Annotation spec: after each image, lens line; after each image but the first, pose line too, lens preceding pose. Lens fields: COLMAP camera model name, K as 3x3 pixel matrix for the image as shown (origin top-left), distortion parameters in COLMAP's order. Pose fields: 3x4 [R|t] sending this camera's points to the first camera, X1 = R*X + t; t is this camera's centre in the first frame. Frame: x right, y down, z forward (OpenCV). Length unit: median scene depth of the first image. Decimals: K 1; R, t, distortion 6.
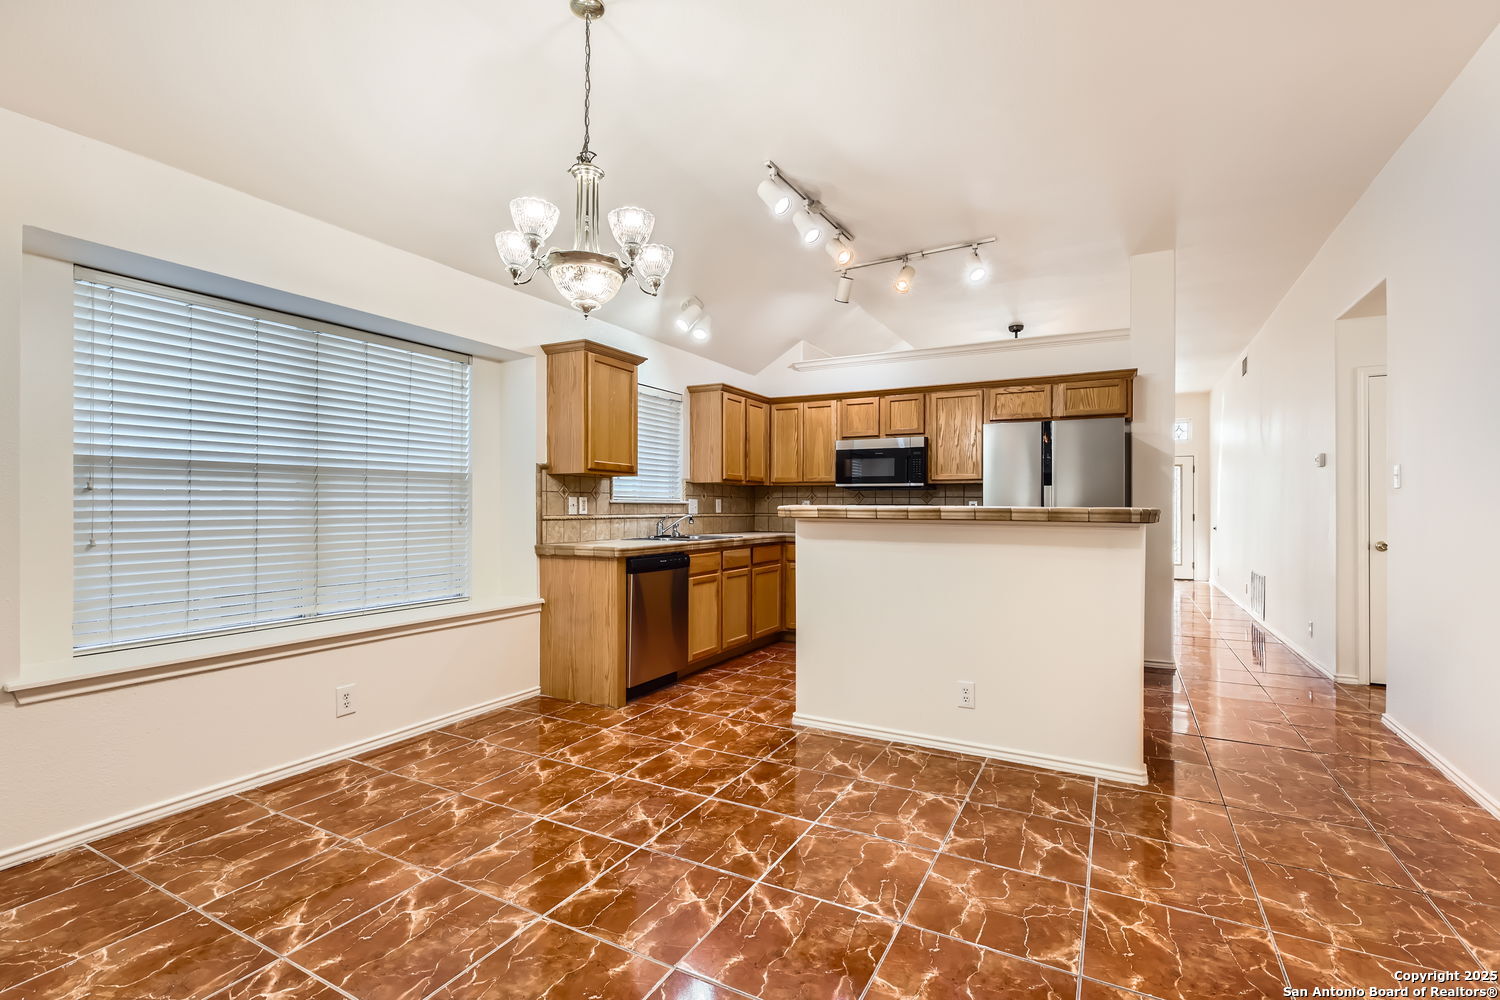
lens RADIAL K [[685.3, 0, 753.1], [0, 685.3, 510.9], [0, 0, 1]] dist [-0.004078, 0.001698]
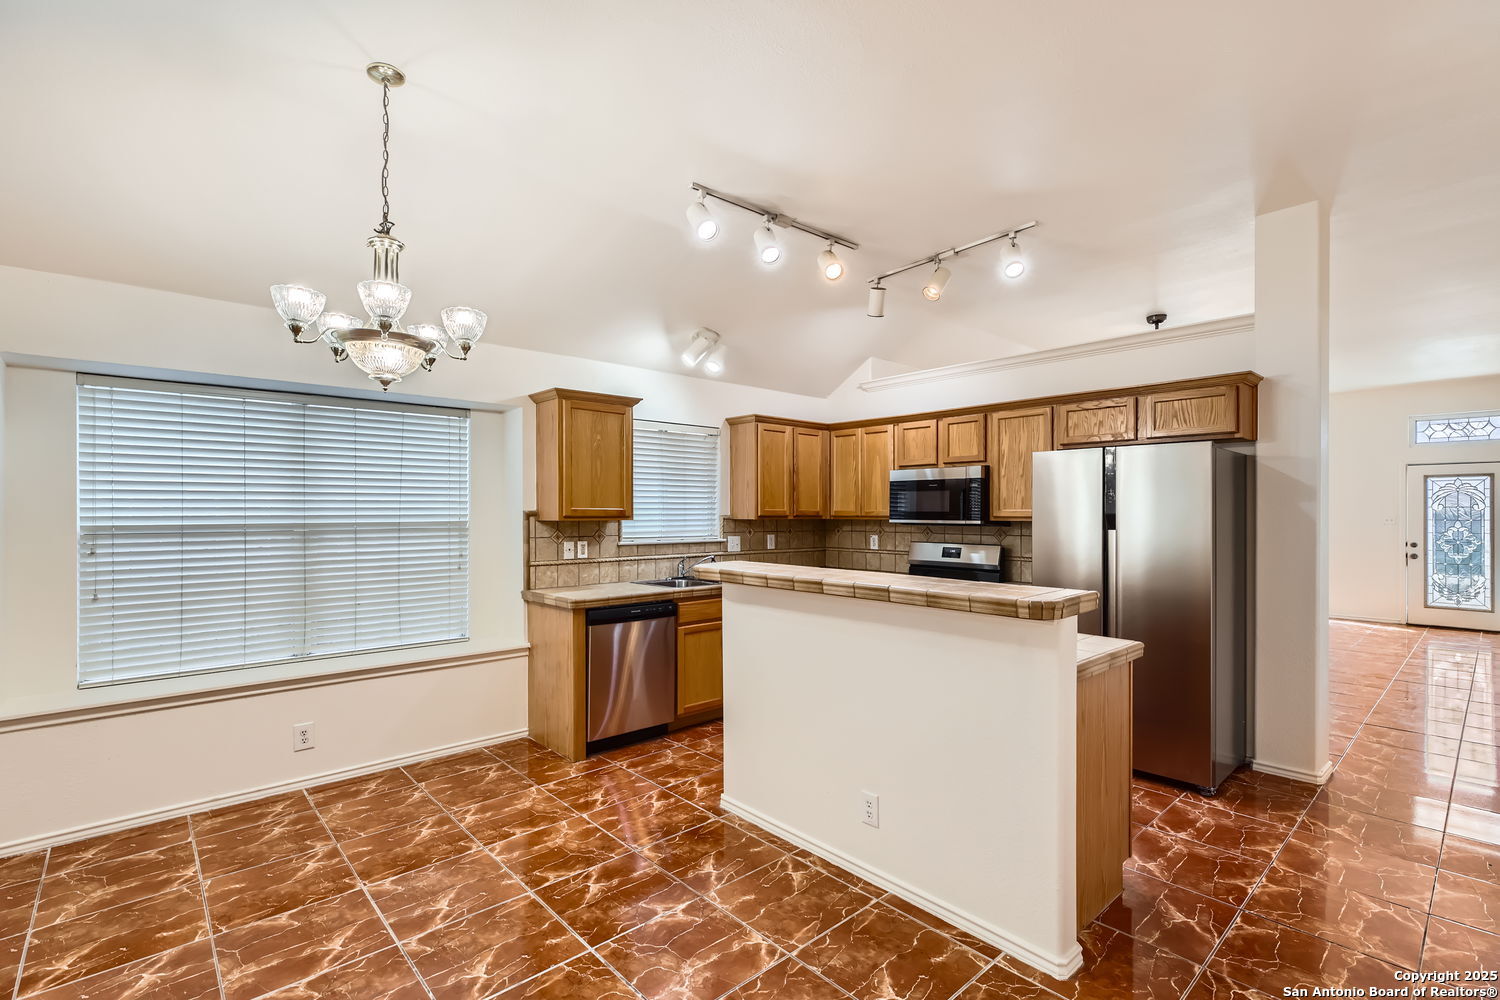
lens RADIAL K [[685.3, 0, 753.7], [0, 685.3, 518.3], [0, 0, 1]] dist [-0.004078, 0.001698]
pose [[0.941753, -0.000538, -0.336305, 0.342629], [0.001322, 0.999997, 0.002102, -0.058269], [0.336303, -0.002424, 0.941751, 0.144861]]
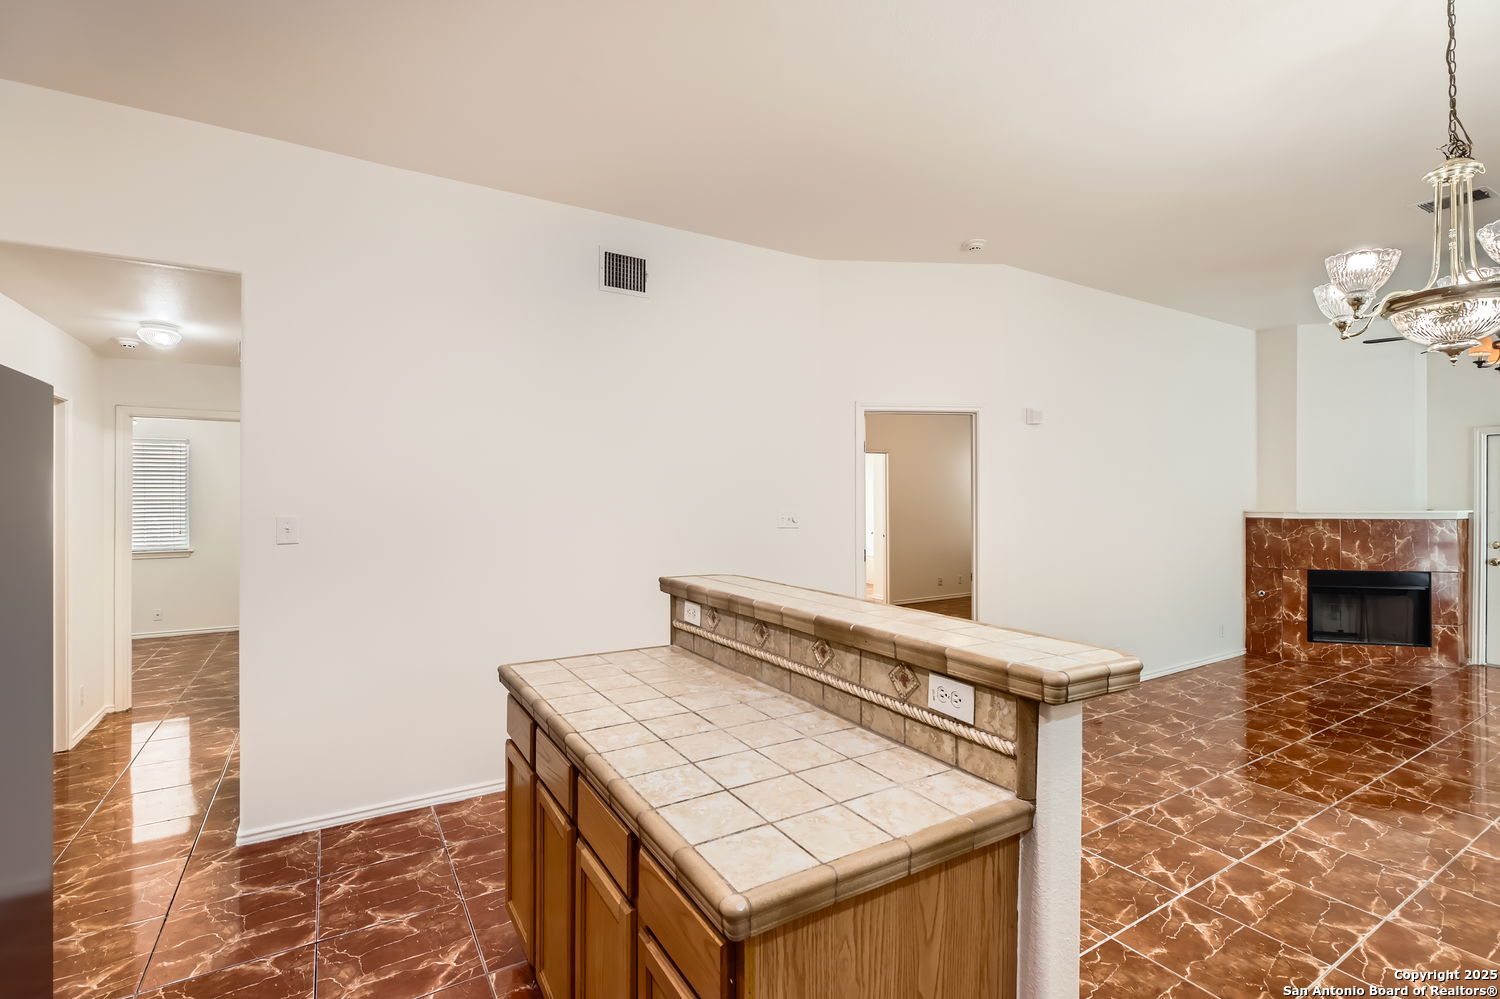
lens RADIAL K [[685.3, 0, 758.7], [0, 685.3, 490.0], [0, 0, 1]] dist [-0.004078, 0.001698]
pose [[-0.865682, -0.003001, 0.500586, 0.024681], [-0.000299, 0.999985, 0.005479, -0.085225], [-0.500595, 0.004594, -0.865670, 1.191156]]
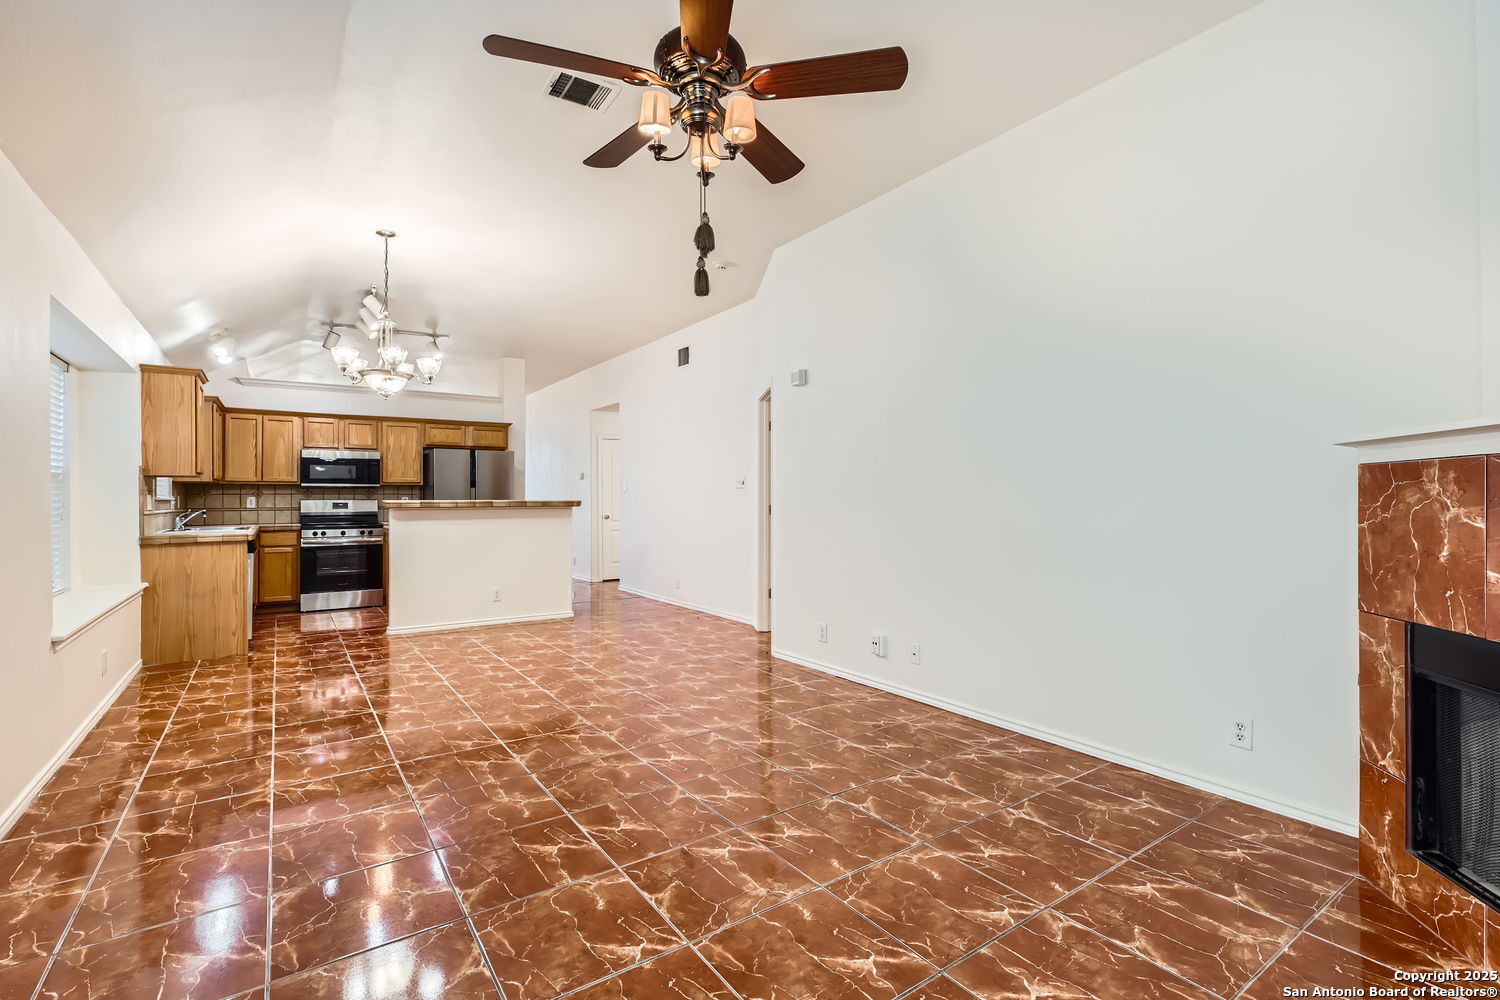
lens RADIAL K [[685.3, 0, 757.4], [0, 685.3, 490.8], [0, 0, 1]] dist [-0.004078, 0.001698]
pose [[0.452374, 0.003724, 0.891821, -0.846762], [0.014637, 0.999826, -0.011599, 0.000930], [-0.891708, 0.018301, 0.452241, -0.435906]]
